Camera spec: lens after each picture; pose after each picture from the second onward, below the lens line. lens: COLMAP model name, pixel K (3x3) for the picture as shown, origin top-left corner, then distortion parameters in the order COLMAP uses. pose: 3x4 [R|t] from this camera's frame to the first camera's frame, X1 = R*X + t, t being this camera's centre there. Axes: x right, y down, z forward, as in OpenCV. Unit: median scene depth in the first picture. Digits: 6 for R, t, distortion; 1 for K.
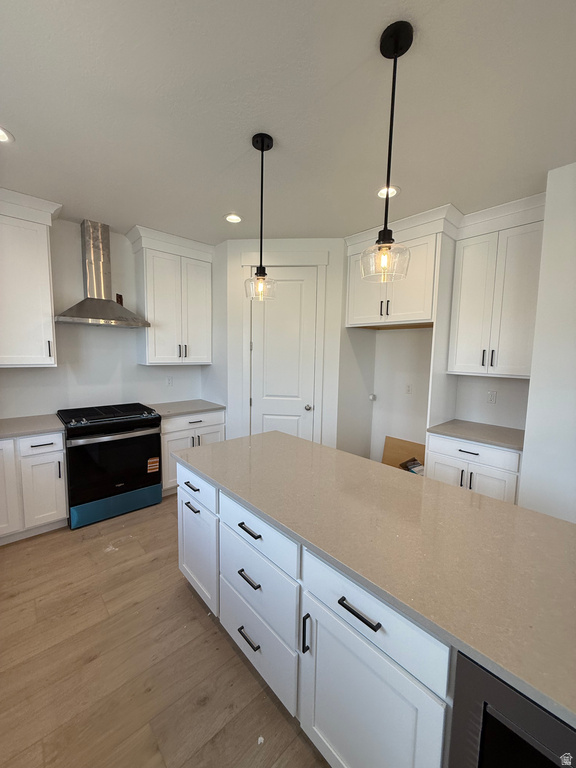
lens RADIAL K [[306.8, 0, 288.0], [0, 306.8, 384.0], [0, 0, 1]] dist [0.001189, 0.000080]
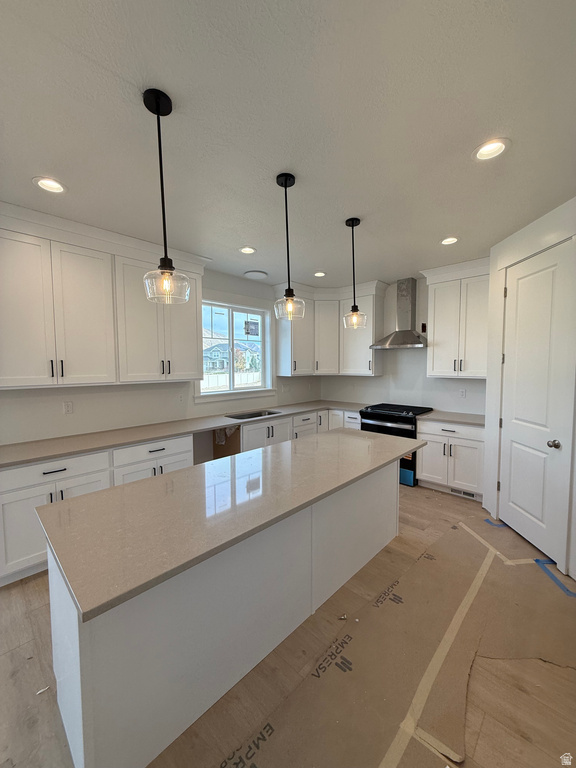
lens RADIAL K [[306.8, 0, 288.0], [0, 306.8, 384.0], [0, 0, 1]] dist [0.001189, 0.000080]
pose [[0.065667, 0.043428, -0.996896, 0.708431], [-0.104121, 0.993897, 0.036439, -0.019651], [0.992394, 0.101405, 0.069788, 0.339420]]
